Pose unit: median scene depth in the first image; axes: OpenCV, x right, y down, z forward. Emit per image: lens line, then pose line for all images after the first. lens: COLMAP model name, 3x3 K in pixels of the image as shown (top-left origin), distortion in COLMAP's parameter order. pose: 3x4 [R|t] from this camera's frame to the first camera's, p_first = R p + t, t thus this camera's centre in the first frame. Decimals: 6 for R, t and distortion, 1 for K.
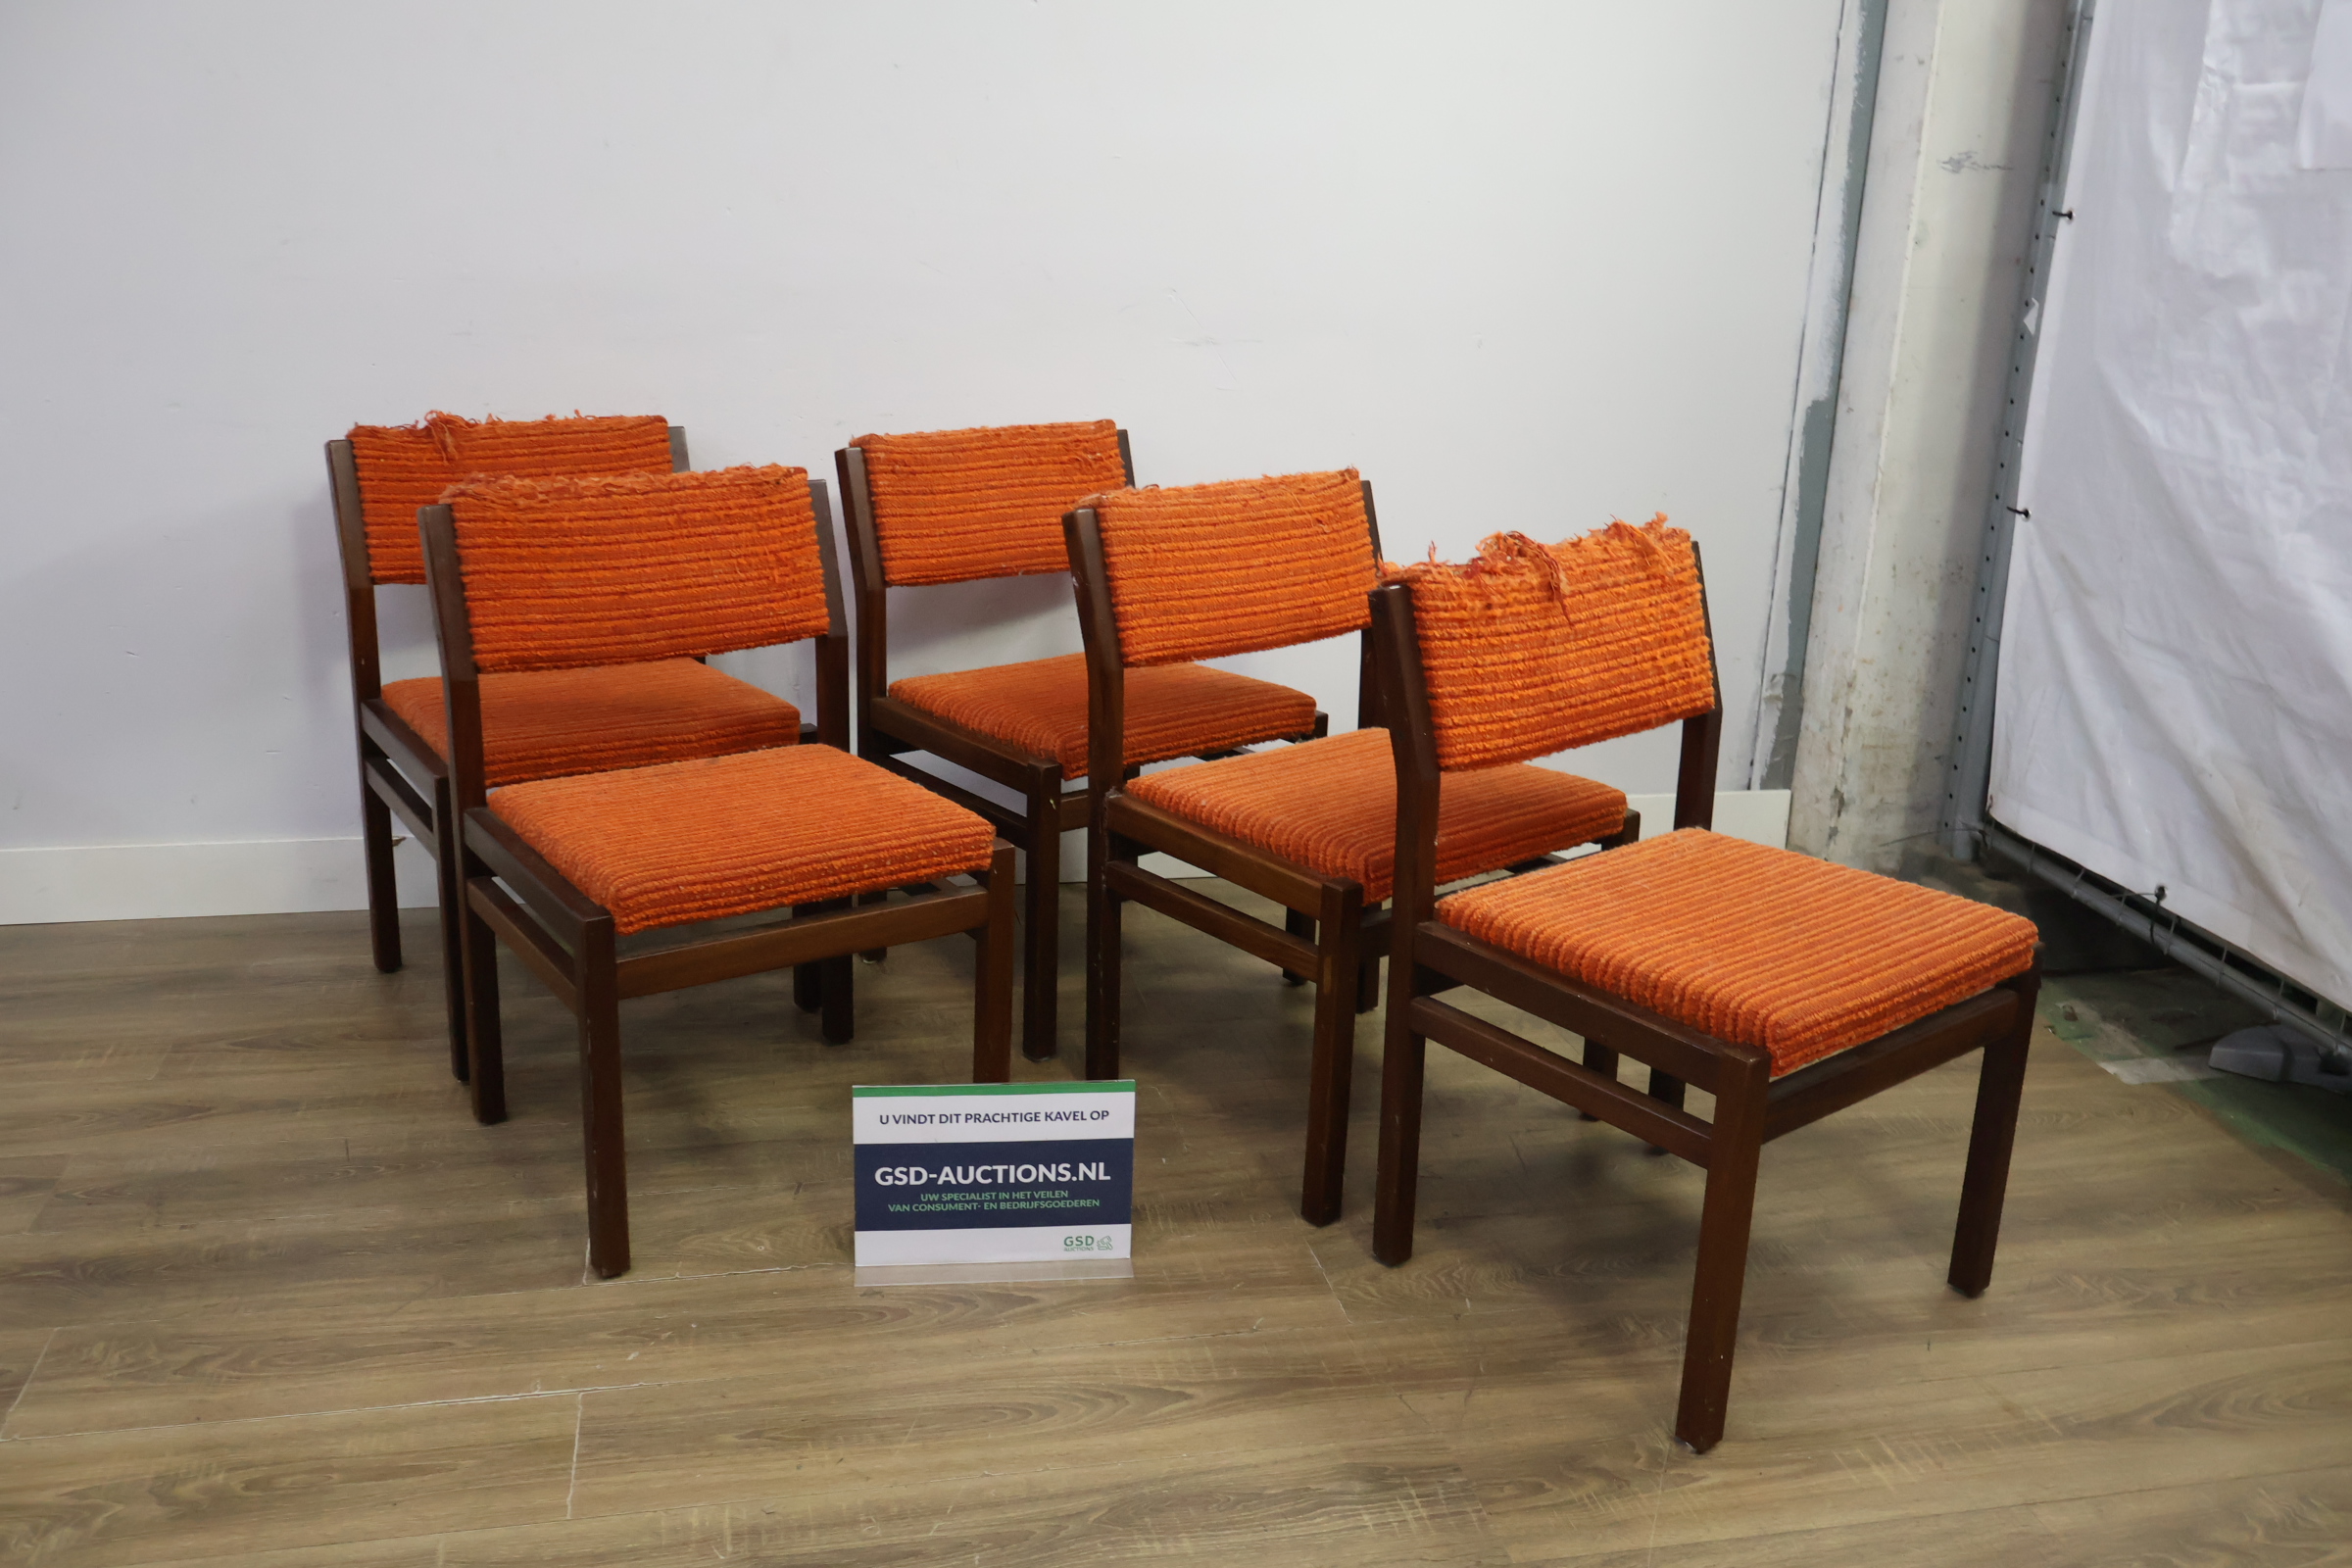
lens RADIAL K [[2081.0, 0, 1164.2], [0, 2081.0, 762.4], [0, 0, 1]] dist [-0.005895, 0.007908]
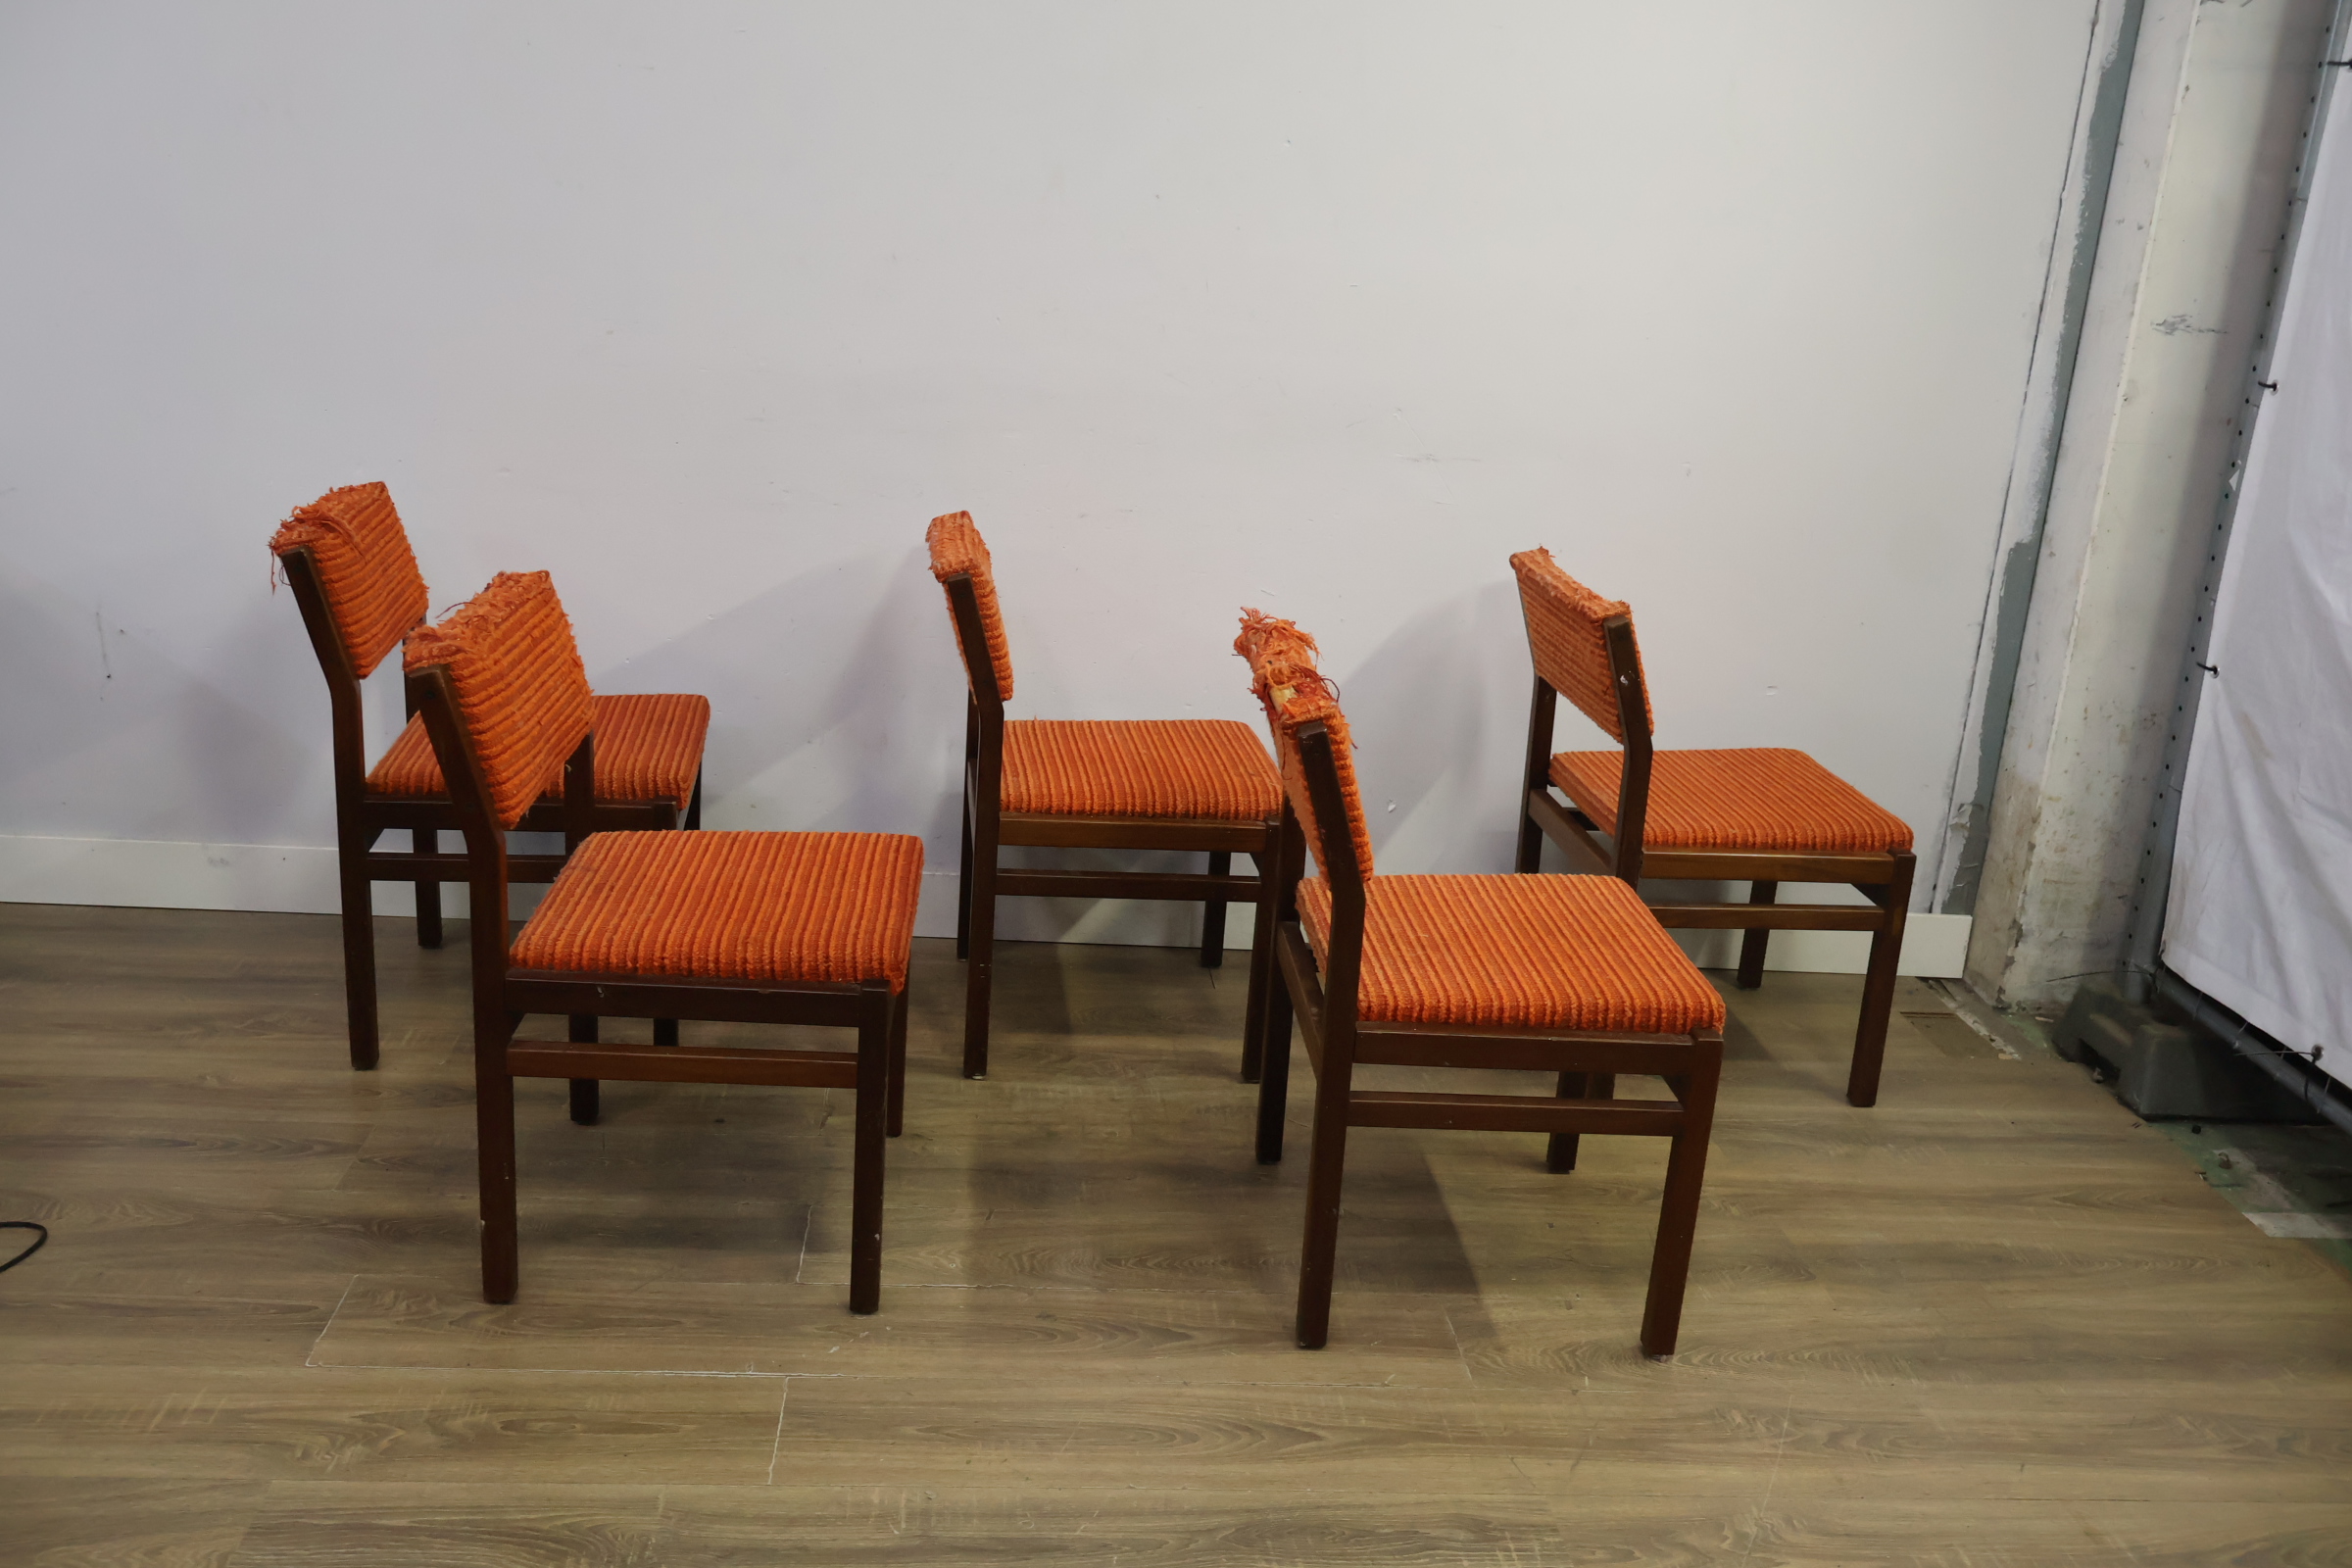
lens RADIAL K [[2081.0, 0, 1160.5], [0, 2081.0, 760.5], [0, 0, 1]] dist [-0.005895, 0.007908]
pose [[0.990775, 0.071358, -0.115205, 0.028663], [-0.073630, 0.997164, -0.015582, -0.030333], [0.113767, 0.023921, 0.993219, -0.114087]]
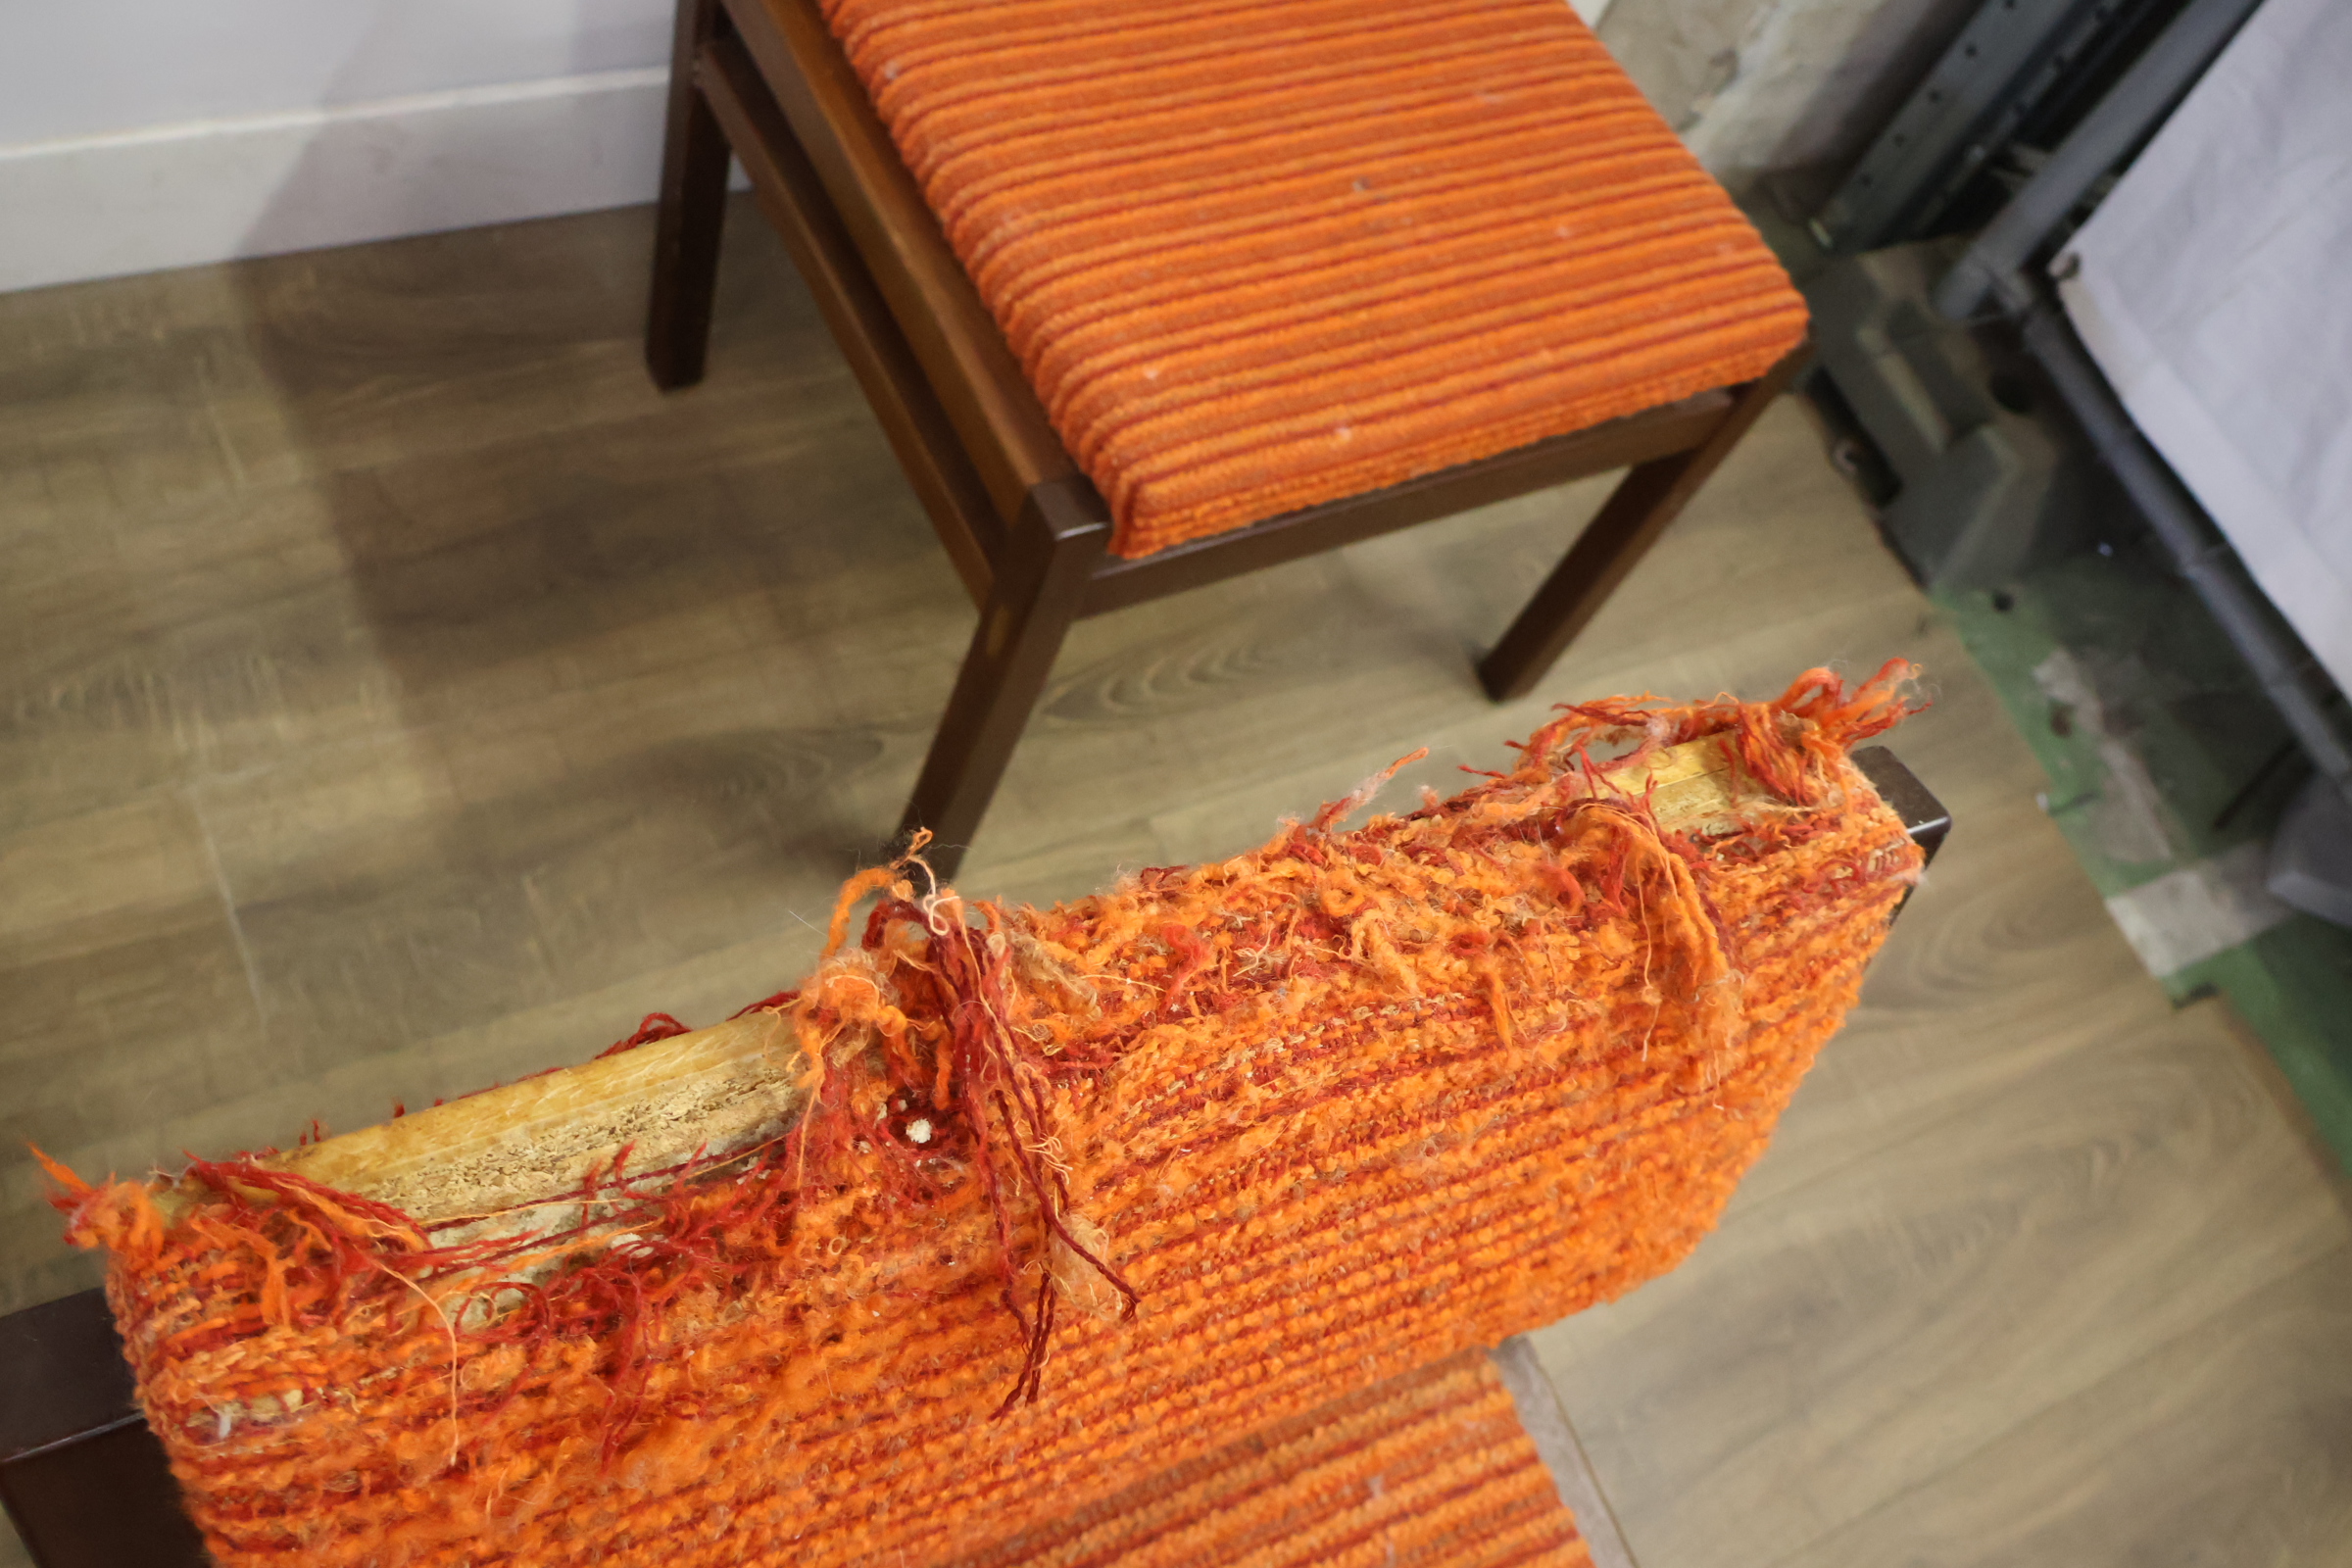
lens RADIAL K [[2081.0, 0, 1167.5], [0, 2081.0, 784.1], [0, 0, 1]] dist [-0.005895, 0.007908]
pose [[0.940387, -0.103467, 0.323985, 0.041374], [-0.167457, 0.688275, 0.705858, -0.309004], [-0.296024, -0.718034, 0.629919, 0.998758]]
